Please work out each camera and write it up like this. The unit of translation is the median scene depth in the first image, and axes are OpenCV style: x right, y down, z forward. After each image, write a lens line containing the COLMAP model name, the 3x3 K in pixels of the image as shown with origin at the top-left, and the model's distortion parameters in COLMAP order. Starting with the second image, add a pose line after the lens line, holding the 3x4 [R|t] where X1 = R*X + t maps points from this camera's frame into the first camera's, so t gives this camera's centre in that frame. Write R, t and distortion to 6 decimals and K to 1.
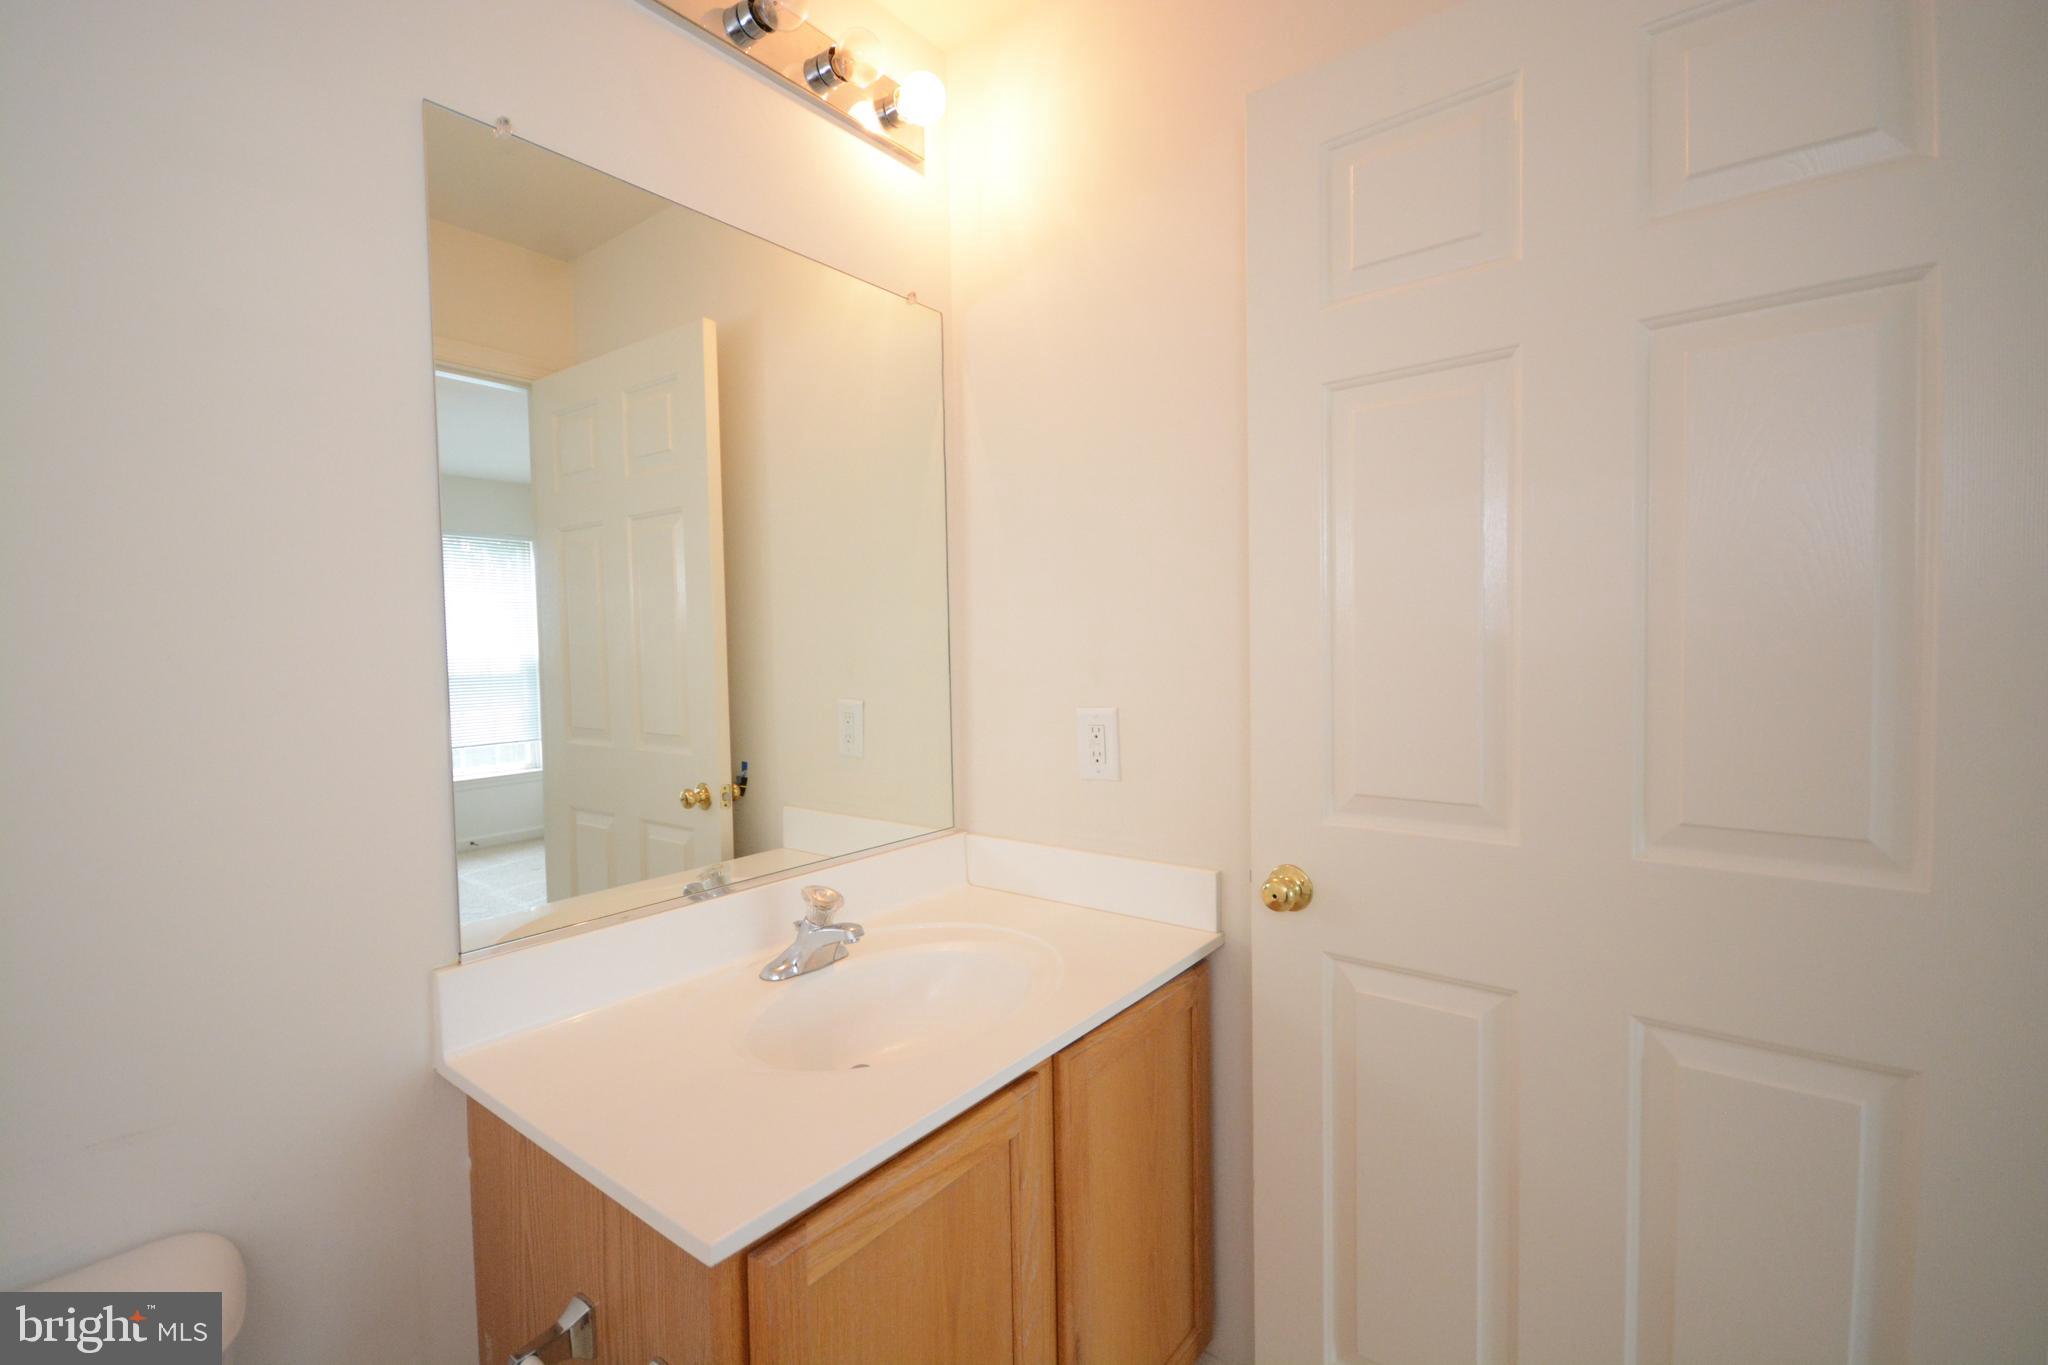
lens RADIAL K [[894.0, 0, 1024.0], [0, 894.0, 682.5], [0, 0, 1]] dist [-0.014197, -0.000744]
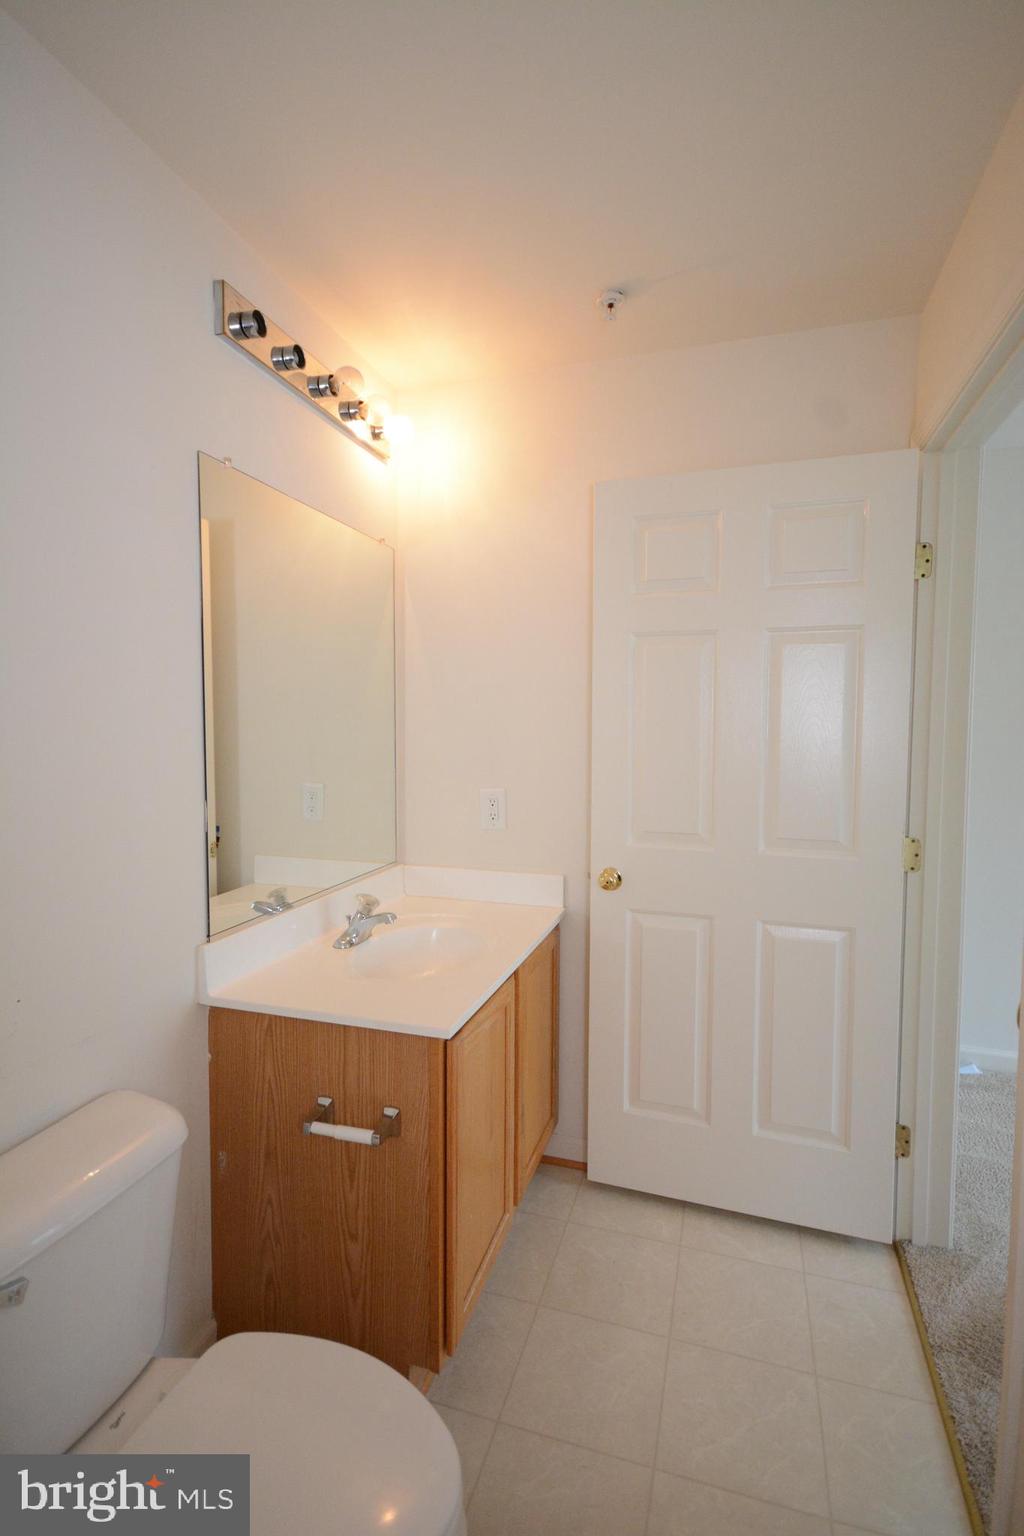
lens RADIAL K [[715.1, 0, 534.8], [0, 715.1, 765.6], [0, 0, 1]] dist [-0.001196, 0.000012]
pose [[0.934006, 0.001454, 0.357253, -0.411280], [-0.004957, 0.999948, 0.008889, -0.036201], [-0.357222, -0.010073, 0.933965, -0.420569]]
